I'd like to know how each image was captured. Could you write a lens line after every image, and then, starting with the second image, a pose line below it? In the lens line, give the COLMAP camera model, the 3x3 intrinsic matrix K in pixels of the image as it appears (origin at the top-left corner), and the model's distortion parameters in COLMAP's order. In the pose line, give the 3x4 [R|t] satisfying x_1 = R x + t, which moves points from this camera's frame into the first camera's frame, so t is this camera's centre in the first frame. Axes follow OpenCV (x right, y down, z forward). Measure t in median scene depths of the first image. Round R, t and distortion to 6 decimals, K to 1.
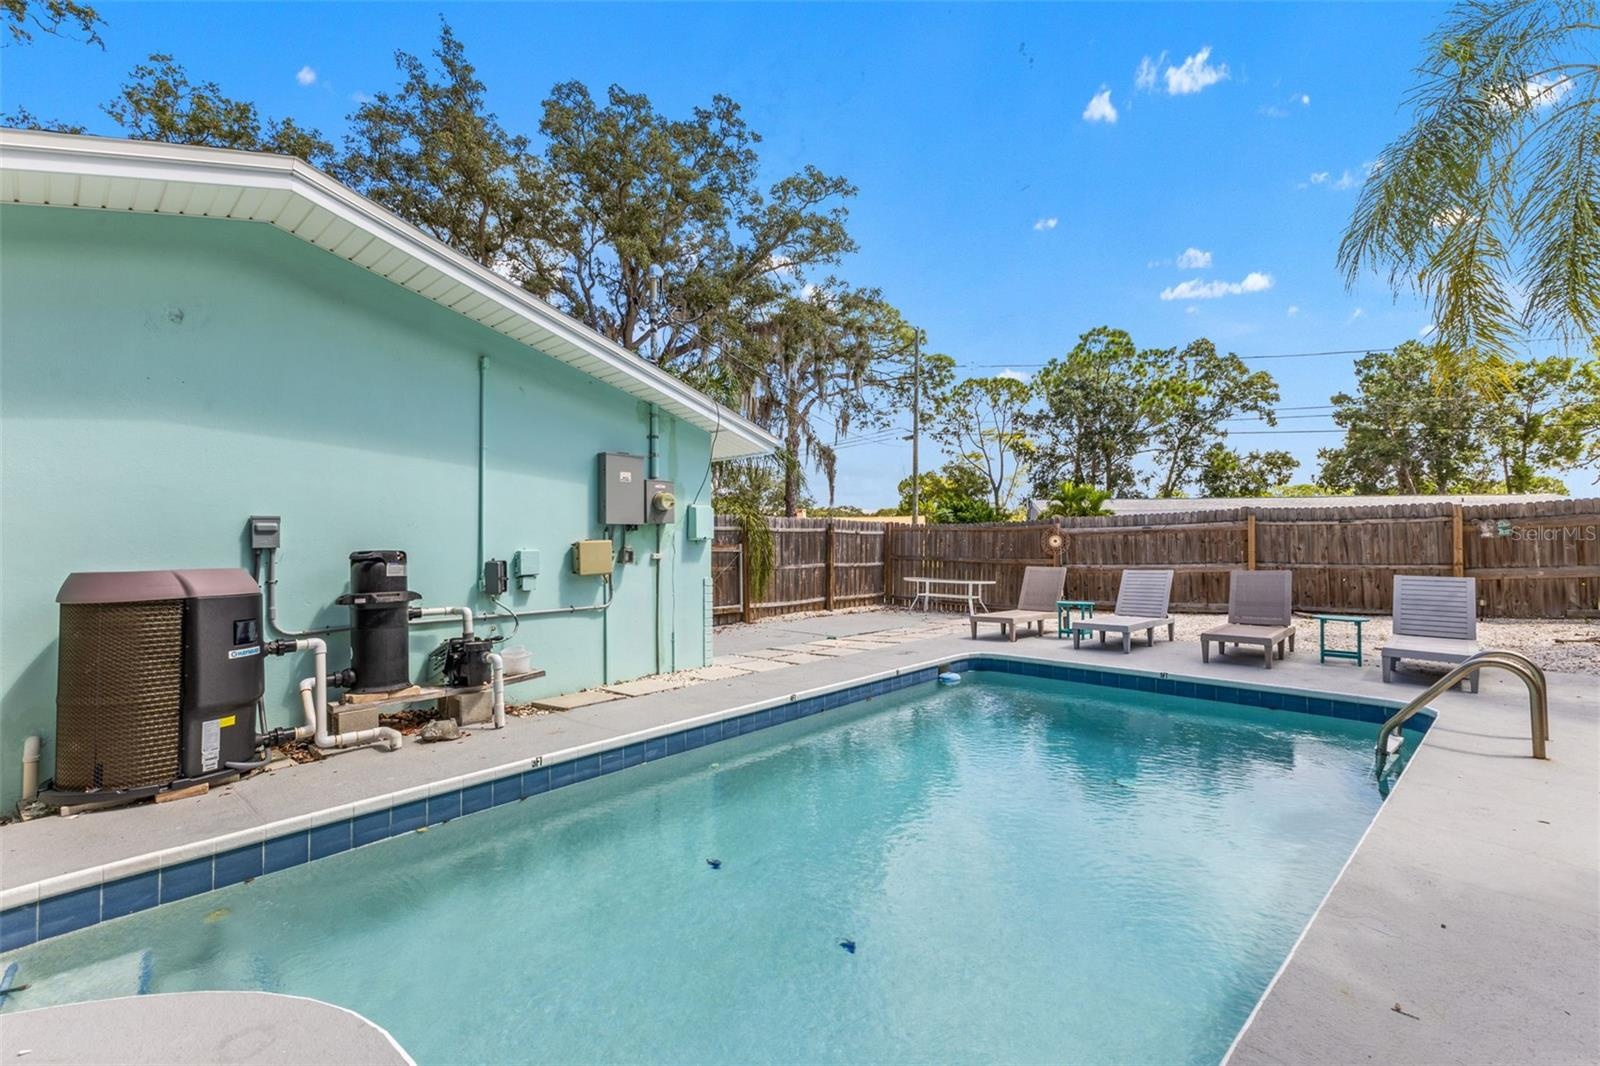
lens RADIAL K [[676.1, 0, 802.1], [0, 676.1, 529.3], [0, 0, 1]] dist [-0.010830, -0.000102]
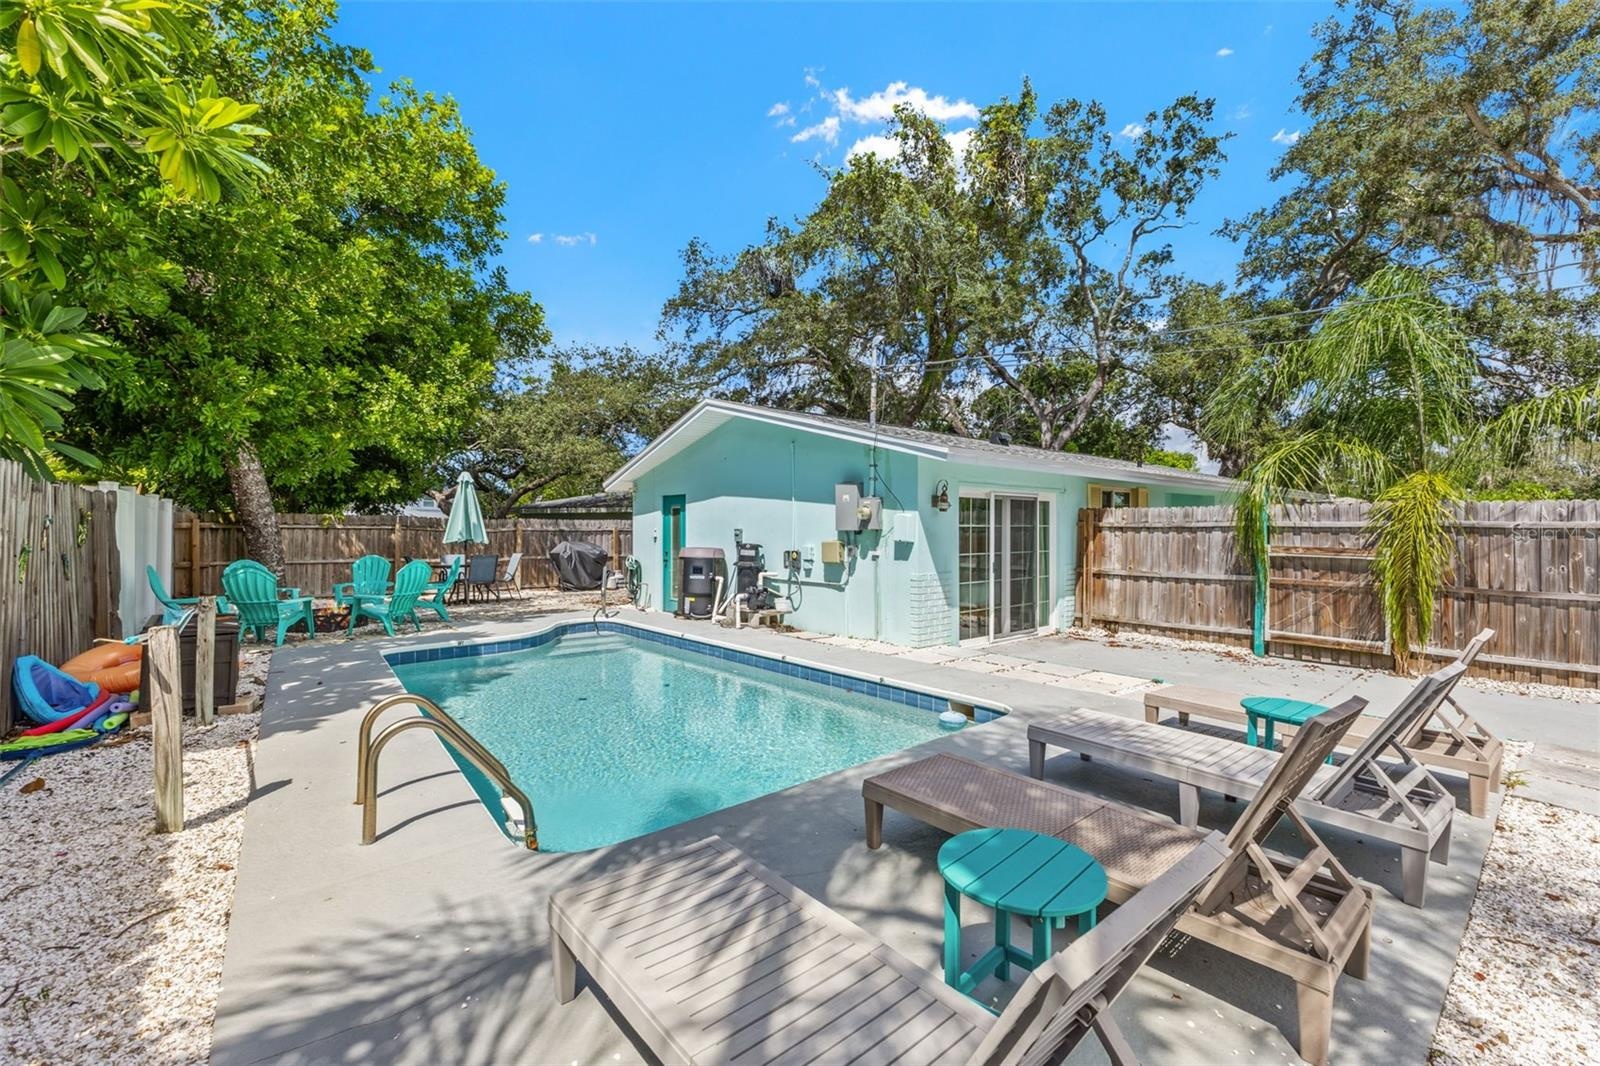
lens RADIAL K [[687.2, 0, 798.8], [0, 687.2, 520.7], [0, 0, 1]] dist [0.011548, -0.002471]
pose [[-0.103164, -0.003090, -0.994660, 0.174247], [0.015629, 0.999867, -0.004727, -0.002906], [0.994542, -0.016033, -0.103102, 0.148044]]
